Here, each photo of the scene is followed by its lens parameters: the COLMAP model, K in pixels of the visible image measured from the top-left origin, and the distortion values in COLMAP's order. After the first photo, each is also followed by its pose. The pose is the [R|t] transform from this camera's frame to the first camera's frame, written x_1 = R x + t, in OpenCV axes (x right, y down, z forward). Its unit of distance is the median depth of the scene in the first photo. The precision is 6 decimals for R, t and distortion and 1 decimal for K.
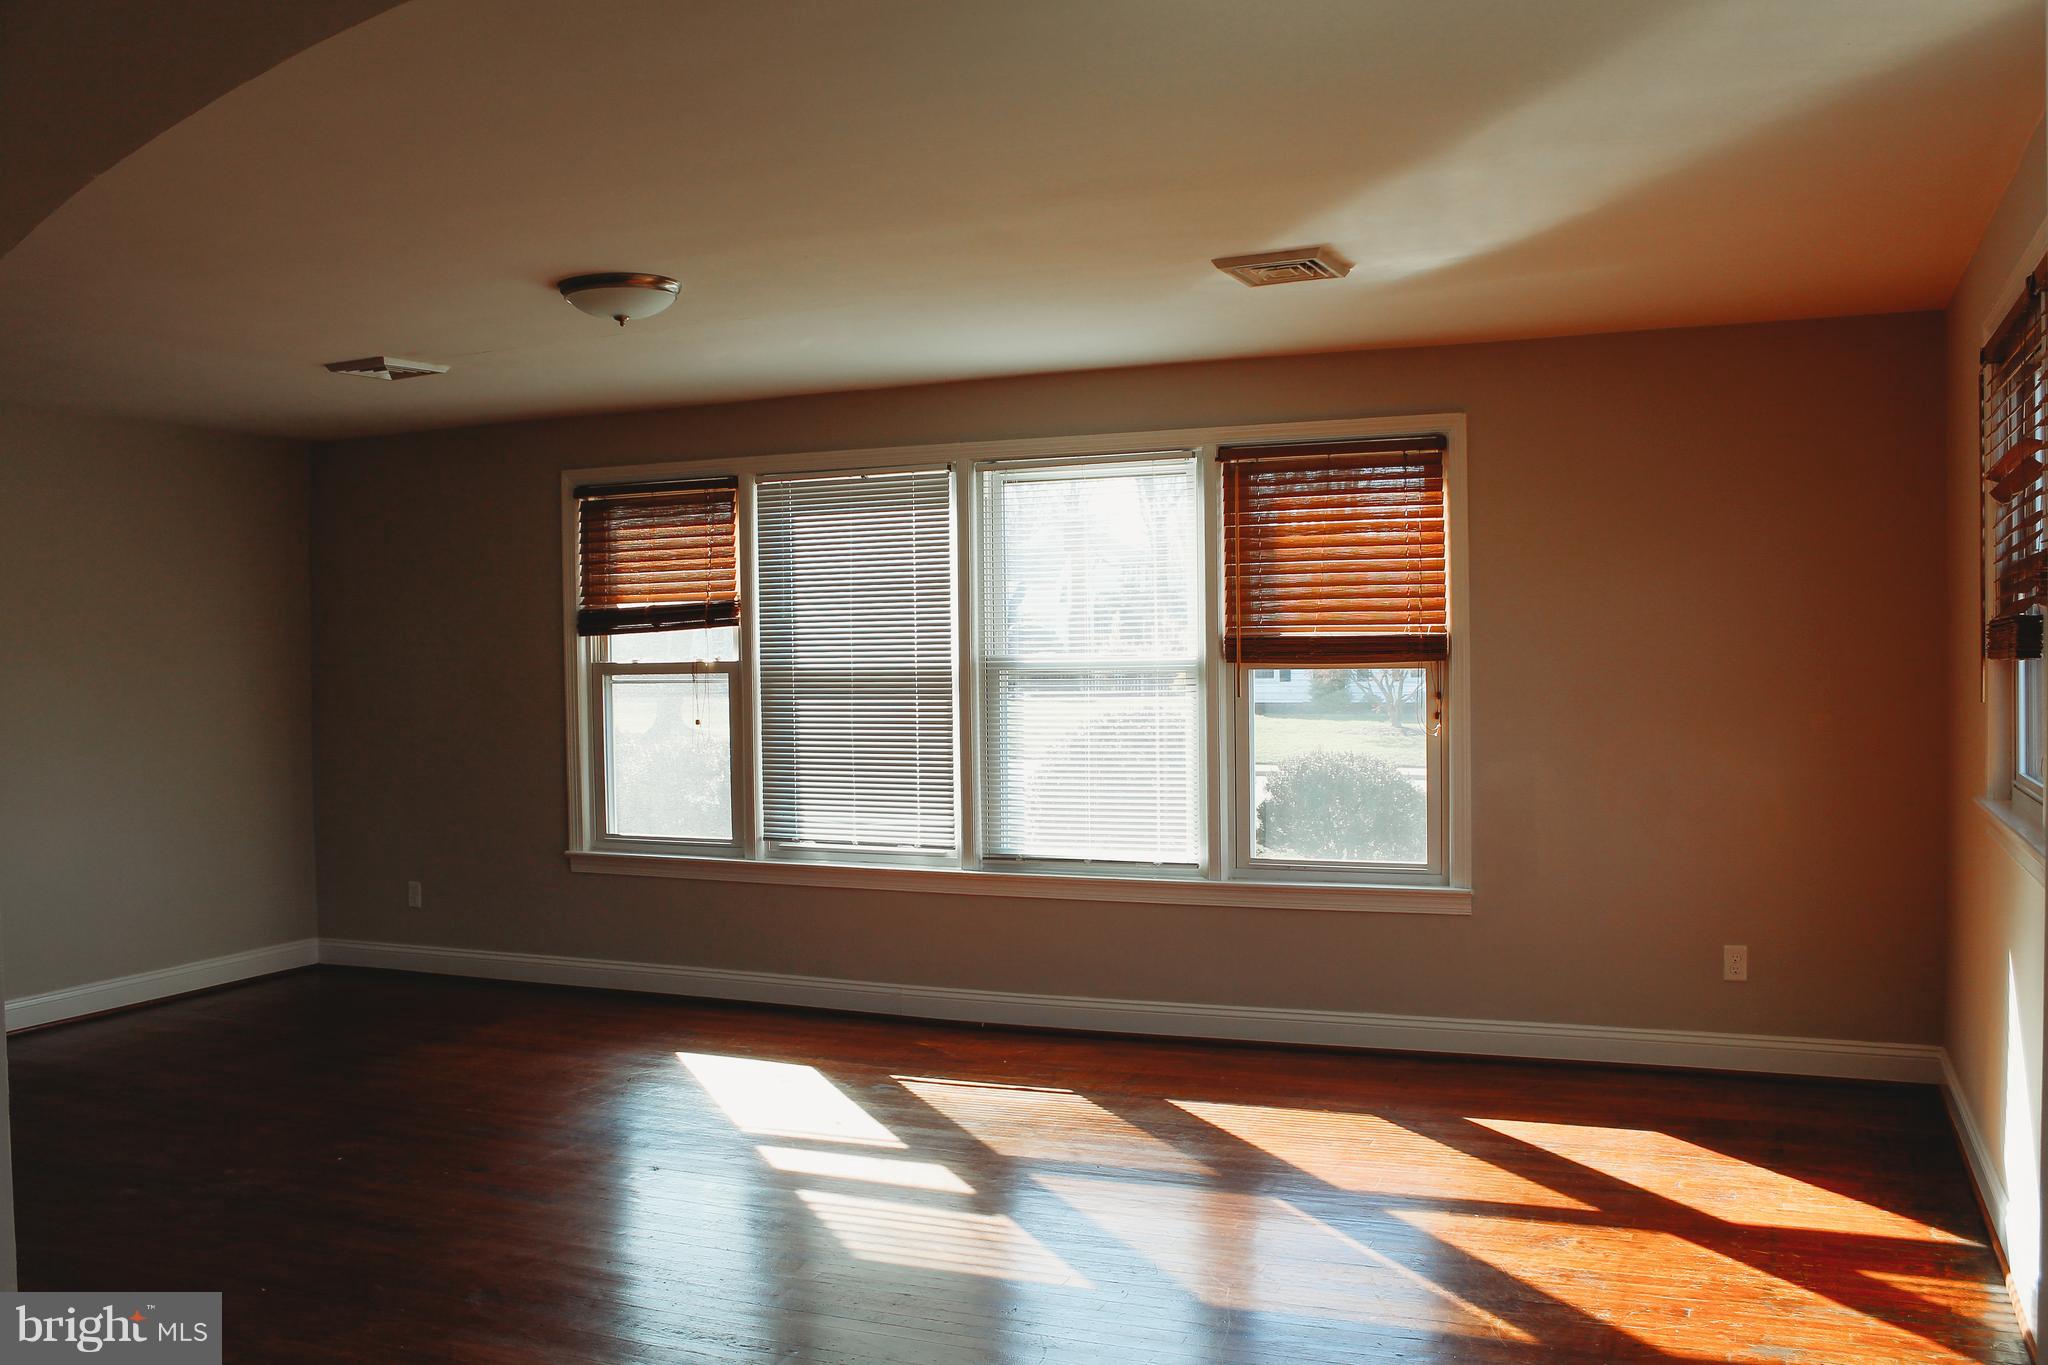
lens RADIAL K [[1737.9, 0, 1024.0], [0, 1737.9, 682.5], [0, 0, 1]] dist [-0.151785, 0.141161]
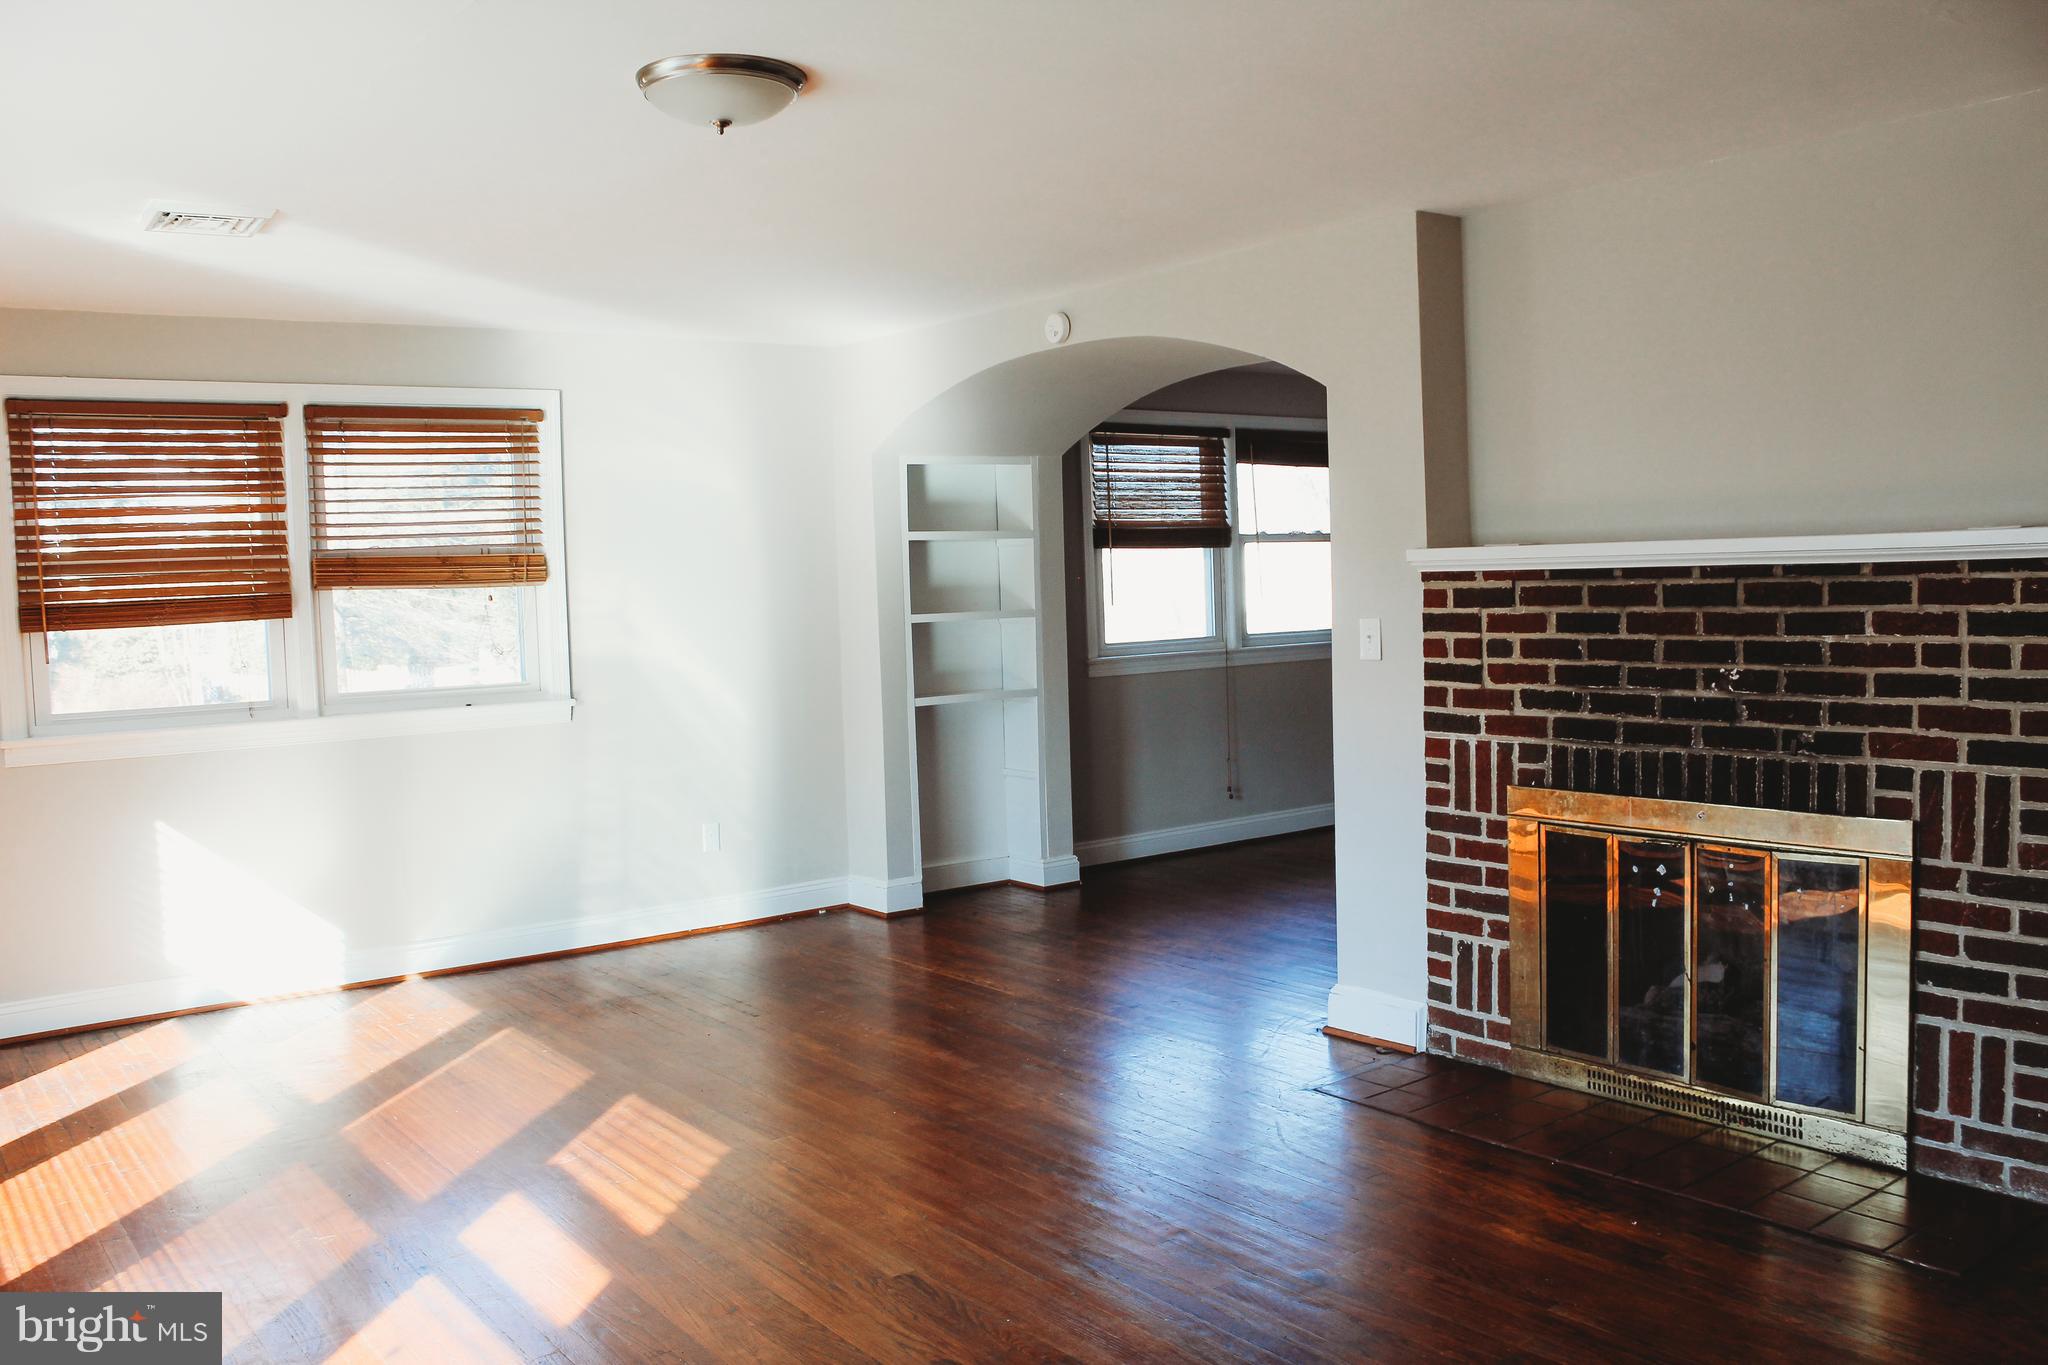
lens RADIAL K [[1737.9, 0, 1024.0], [0, 1737.9, 682.5], [0, 0, 1]] dist [-0.151785, 0.141161]
pose [[-0.865185, 0.010788, 0.501337, -0.693408], [0.055143, 0.995752, 0.073737, -0.025100], [-0.498412, 0.091441, -0.862104, 1.553273]]
